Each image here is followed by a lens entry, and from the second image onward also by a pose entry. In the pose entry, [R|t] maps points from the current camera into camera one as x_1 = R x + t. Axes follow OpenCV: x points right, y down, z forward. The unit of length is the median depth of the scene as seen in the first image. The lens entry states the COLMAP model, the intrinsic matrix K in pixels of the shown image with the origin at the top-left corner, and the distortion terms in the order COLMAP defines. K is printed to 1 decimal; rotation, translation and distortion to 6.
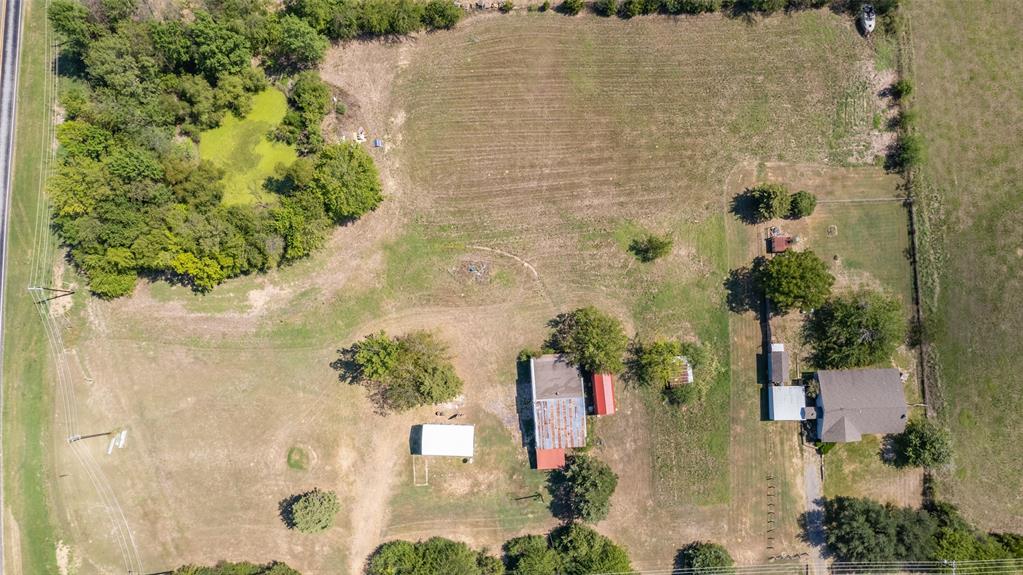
lens RADIAL K [[651.9, 0, 513.5], [0, 651.9, 296.2], [0, 0, 1]] dist [-0.083259, 0.075665]
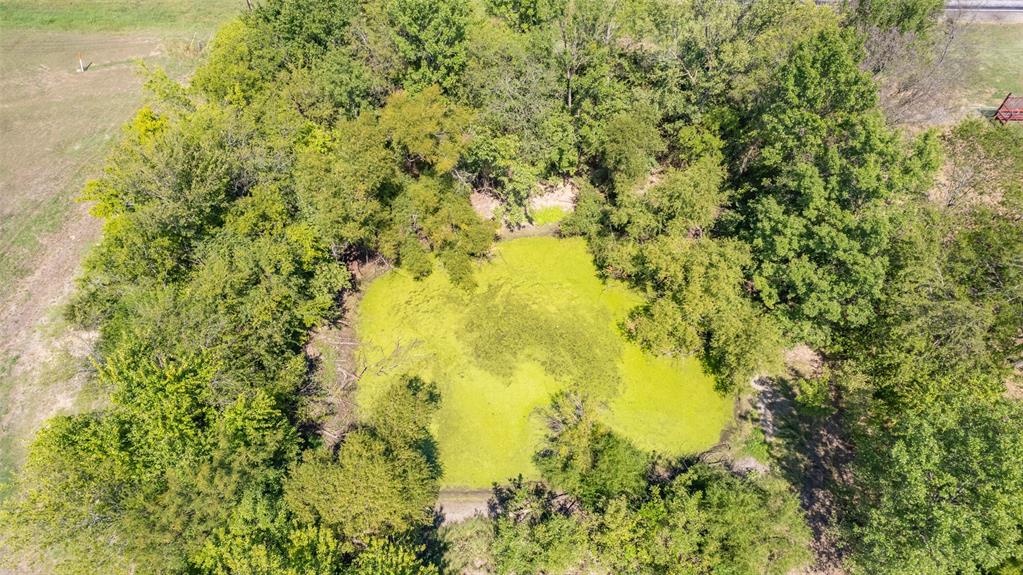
lens RADIAL K [[653.0, 0, 516.7], [0, 653.0, 292.9], [0, 0, 1]] dist [-0.078061, 0.067341]
pose [[-0.073277, 0.768835, -0.635234, -0.227215], [-0.993389, 0.000166, 0.114793, -0.274369], [0.088362, 0.639447, 0.763741, 0.759879]]
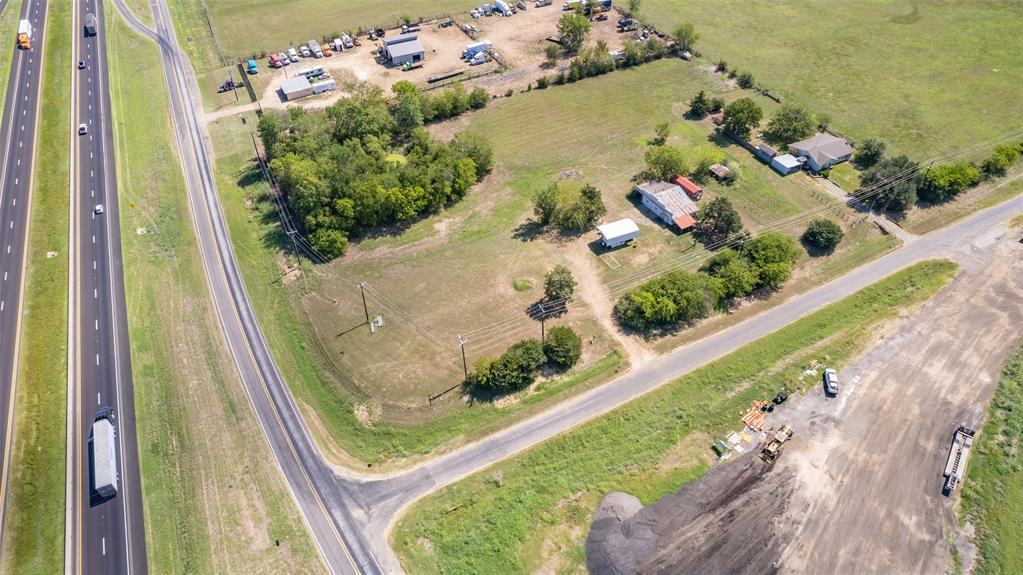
lens RADIAL K [[653.0, 0, 516.7], [0, 653.0, 292.9], [0, 0, 1]] dist [-0.078061, 0.067341]
pose [[0.899771, -0.302013, 0.314962, -0.738811], [0.434325, 0.689509, -0.579603, 0.981924], [-0.042122, 0.658306, 0.751571, 0.052773]]
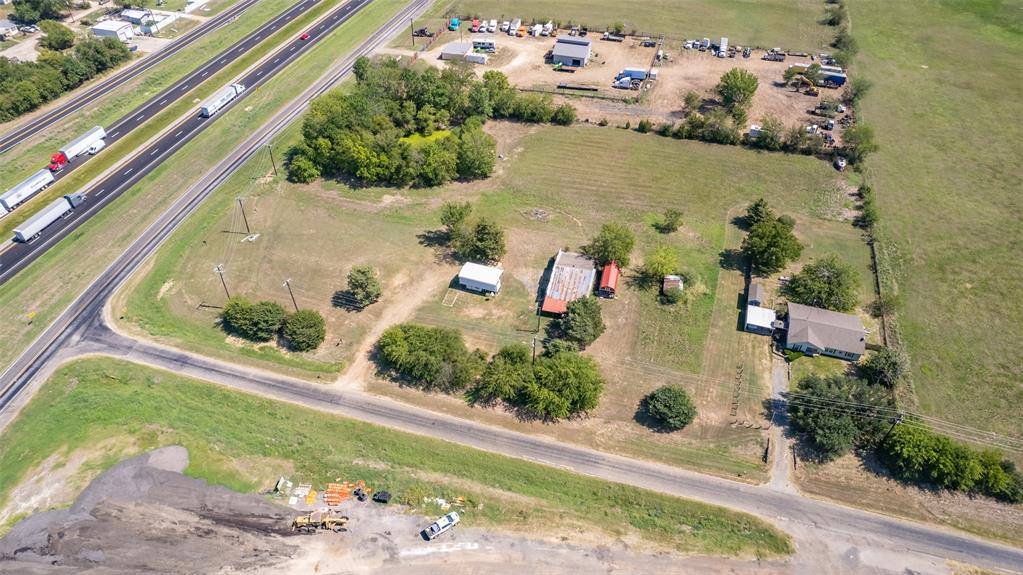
lens RADIAL K [[651.9, 0, 513.5], [0, 651.9, 296.2], [0, 0, 1]] dist [-0.083259, 0.075665]
pose [[0.949888, 0.214526, -0.227357, 0.248599], [-0.310844, 0.725018, -0.614593, 0.977079], [0.032992, 0.654468, 0.755370, 0.060052]]
